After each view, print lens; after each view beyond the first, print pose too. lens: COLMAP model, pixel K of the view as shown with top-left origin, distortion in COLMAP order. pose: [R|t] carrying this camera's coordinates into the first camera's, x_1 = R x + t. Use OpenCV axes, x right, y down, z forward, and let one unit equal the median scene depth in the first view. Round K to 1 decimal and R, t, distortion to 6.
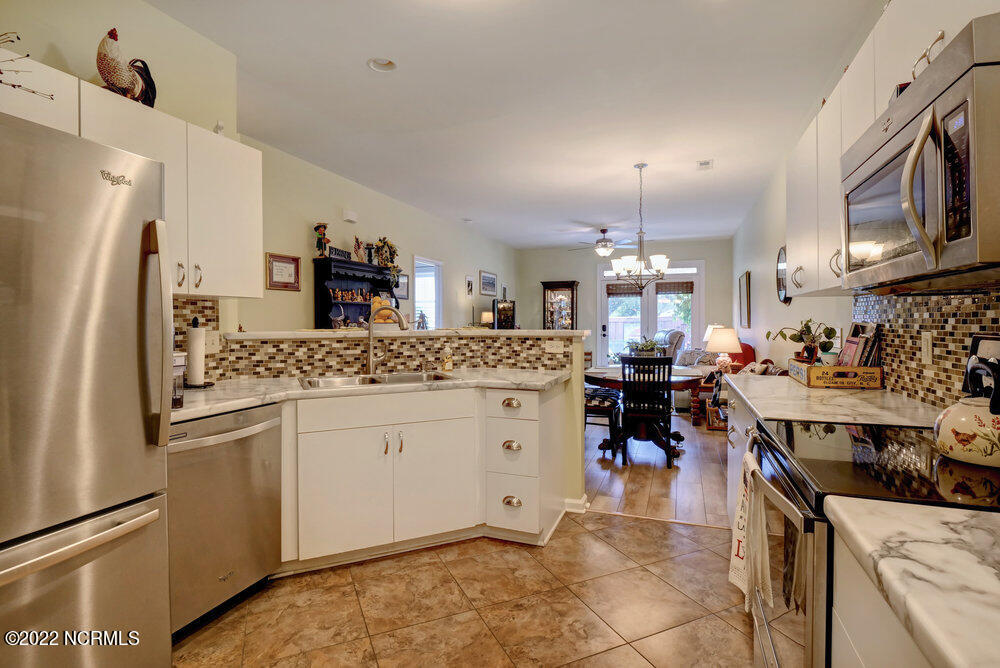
lens RADIAL K [[488.5, 0, 494.6], [0, 488.5, 327.7], [0, 0, 1]] dist [-0.004094, -0.006226]
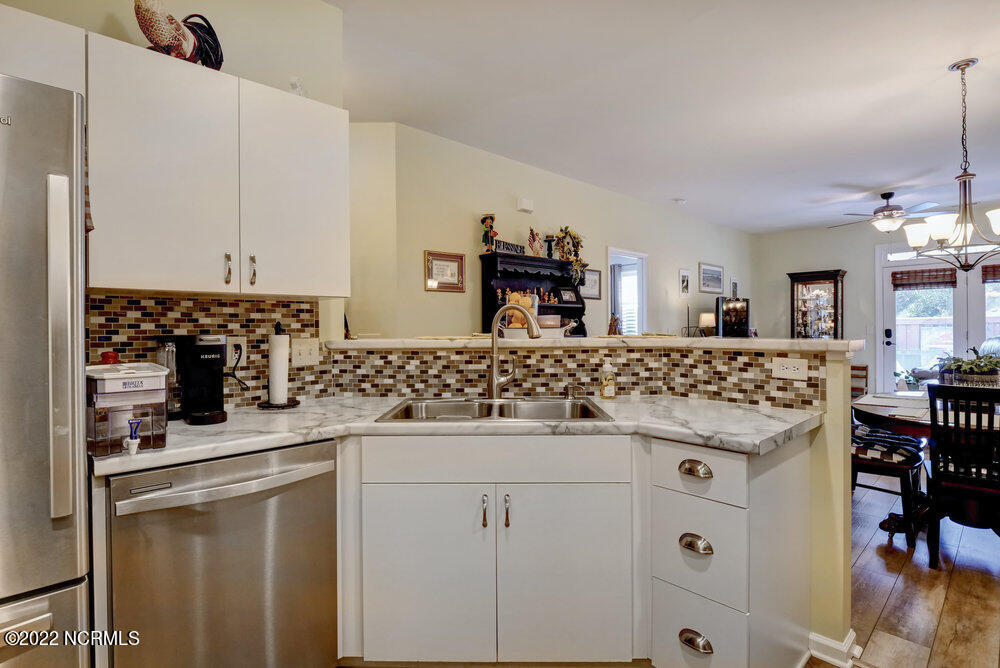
lens RADIAL K [[488.5, 0, 494.6], [0, 488.5, 327.7], [0, 0, 1]] dist [-0.004094, -0.006226]
pose [[0.897137, -0.001865, -0.441748, 0.044591], [-0.001471, 0.999973, -0.007209, -0.003543], [0.441750, 0.007117, 0.897110, 0.223589]]
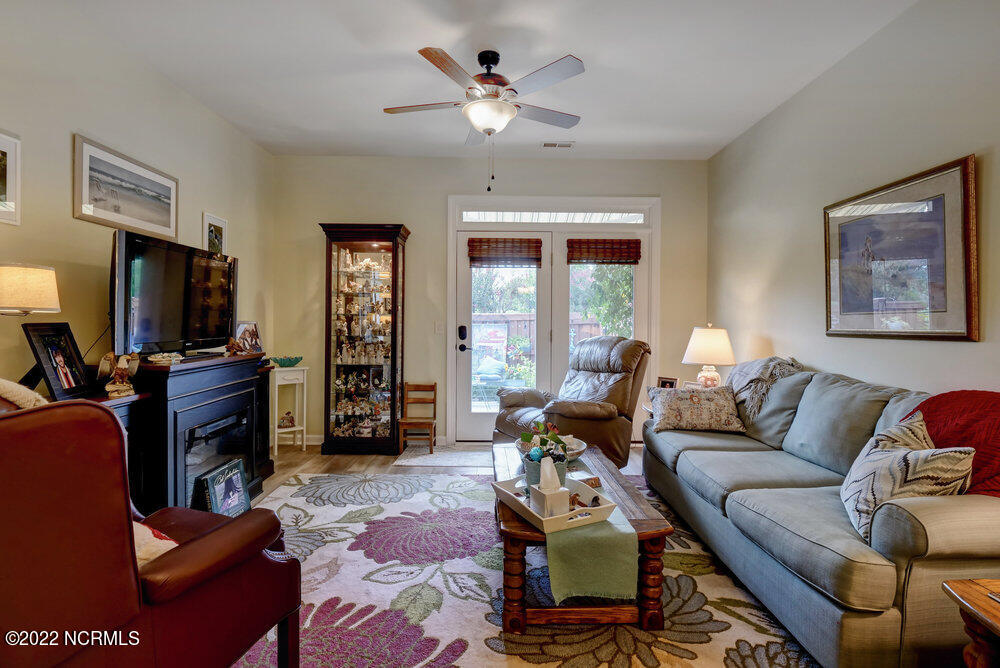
lens RADIAL K [[488.5, 0, 494.6], [0, 488.5, 327.7], [0, 0, 1]] dist [-0.004094, -0.006226]
pose [[0.933305, 0.006173, 0.359031, 0.189326], [-0.006056, 0.999981, -0.001452, -0.007410], [-0.359033, -0.000820, 0.933324, 1.230140]]
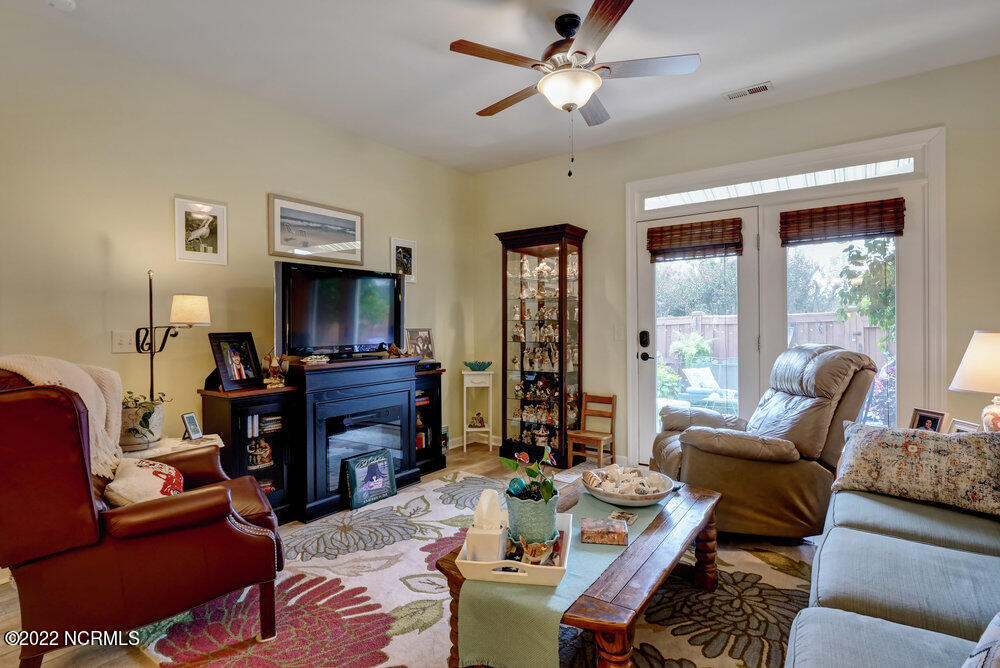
lens RADIAL K [[506.7, 0, 494.5], [0, 506.7, 329.0], [0, 0, 1]] dist [-0.003651, -0.002221]
pose [[0.963105, -0.002608, -0.269112, 0.487141], [0.000773, 0.999976, -0.006924, -0.009922], [0.269124, 0.006460, 0.963084, 1.255116]]
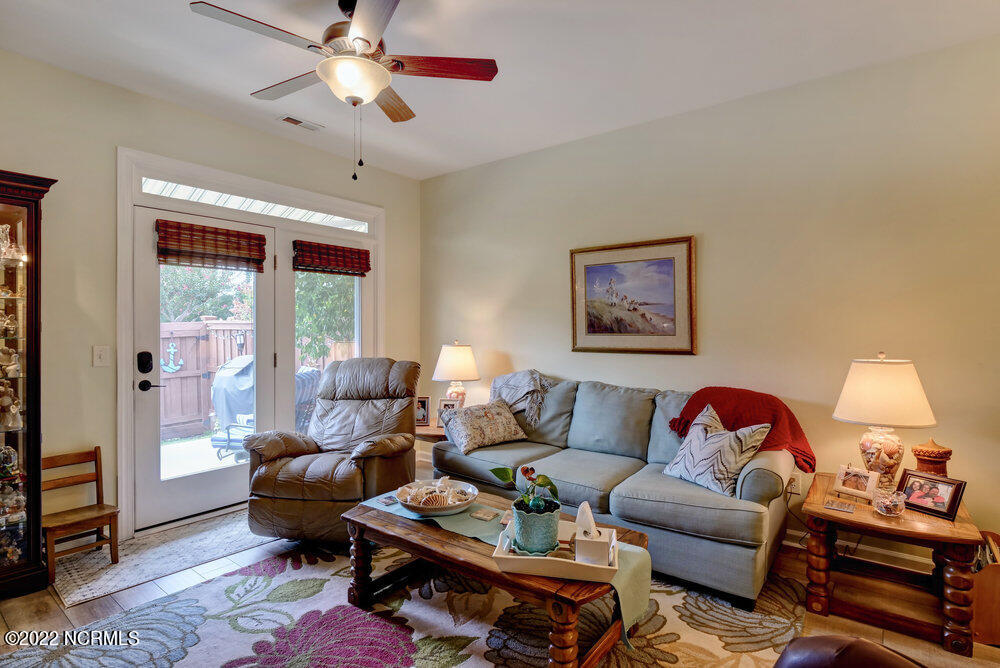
lens RADIAL K [[506.7, 0, 494.5], [0, 506.7, 329.0], [0, 0, 1]] dist [-0.003651, -0.002221]
pose [[0.297170, 0.002236, 0.954822, -0.030118], [0.010287, 0.999932, -0.005543, -0.035418], [-0.954769, 0.011469, 0.297127, 1.555348]]
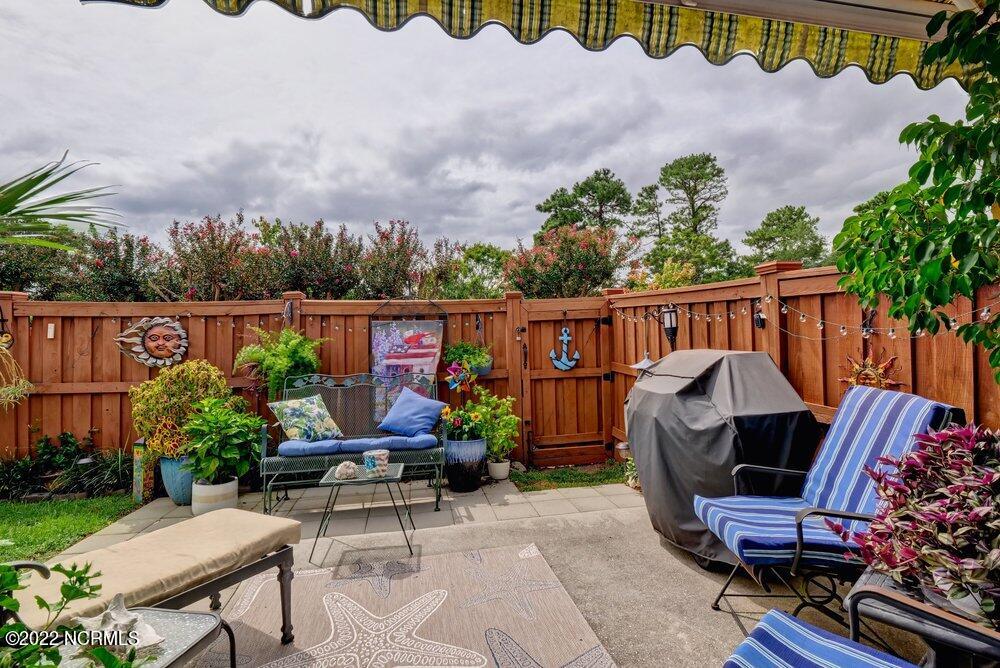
lens RADIAL K [[488.5, 0, 494.6], [0, 488.5, 327.7], [0, 0, 1]] dist [-0.004094, -0.006226]
pose [[0.853946, -0.005071, 0.520336, 0.539181], [0.007063, 0.999973, -0.001847, -0.007961], [-0.520313, 0.005252, 0.853960, 2.210382]]
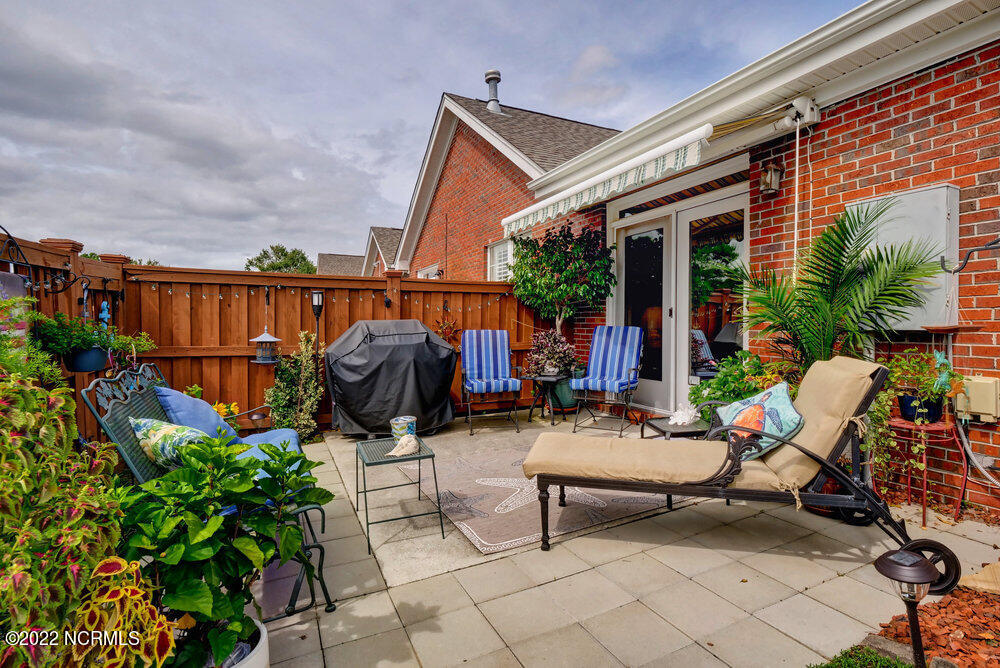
lens RADIAL K [[488.5, 0, 494.6], [0, 488.5, 327.7], [0, 0, 1]] dist [-0.004094, -0.006226]
pose [[-0.718480, -0.002208, 0.695544, 0.216533], [0.007956, 0.999903, 0.011392, 0.030738], [-0.695502, 0.013719, -0.718393, 3.225320]]
